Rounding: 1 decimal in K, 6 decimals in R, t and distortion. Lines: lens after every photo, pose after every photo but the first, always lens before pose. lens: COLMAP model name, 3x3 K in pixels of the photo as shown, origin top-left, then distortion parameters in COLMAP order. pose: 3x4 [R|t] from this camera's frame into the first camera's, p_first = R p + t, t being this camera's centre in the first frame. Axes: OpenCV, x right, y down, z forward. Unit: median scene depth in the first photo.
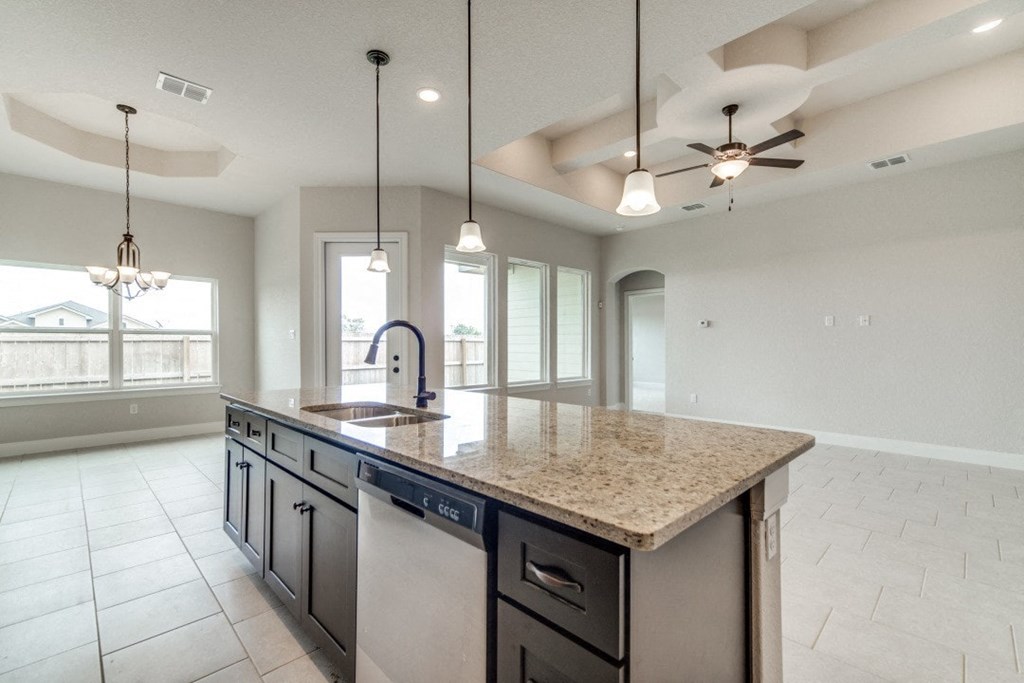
lens RADIAL K [[442.2, 0, 512.4], [0, 442.2, 344.6], [0, 0, 1]] dist [0.017859, 0.000123]
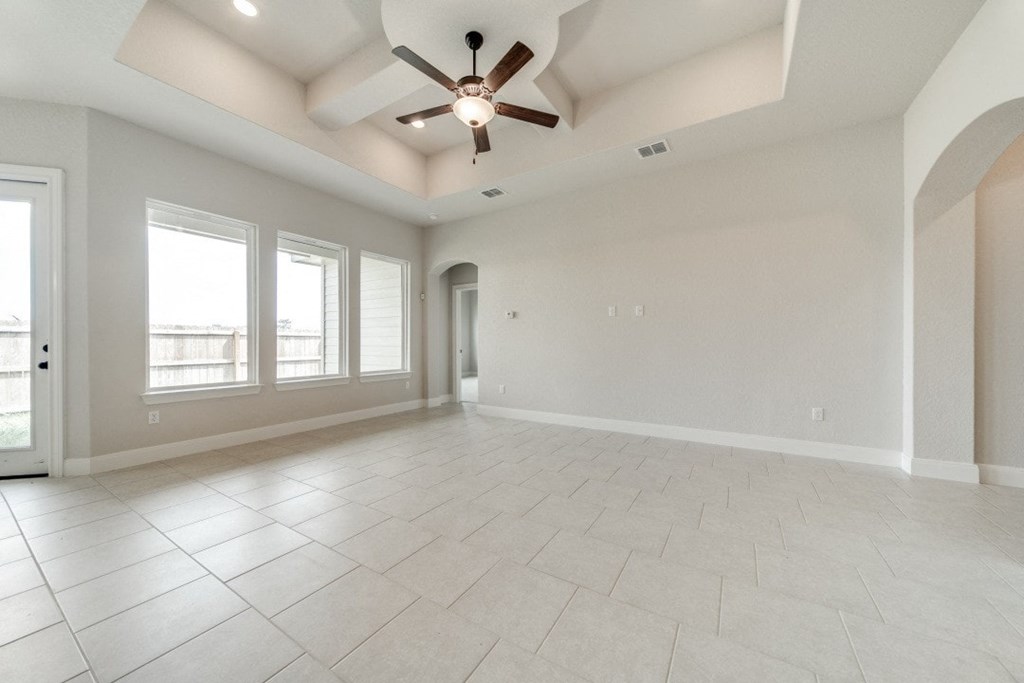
lens RADIAL K [[348.3, 0, 519.8], [0, 348.3, 346.3], [0, 0, 1]] dist [-0.000299, -0.000050]
pose [[0.971636, -0.002320, 0.236470, 0.267658], [0.000579, 0.999972, 0.007429, 0.018982], [-0.236481, -0.007082, 0.971610, 0.229270]]
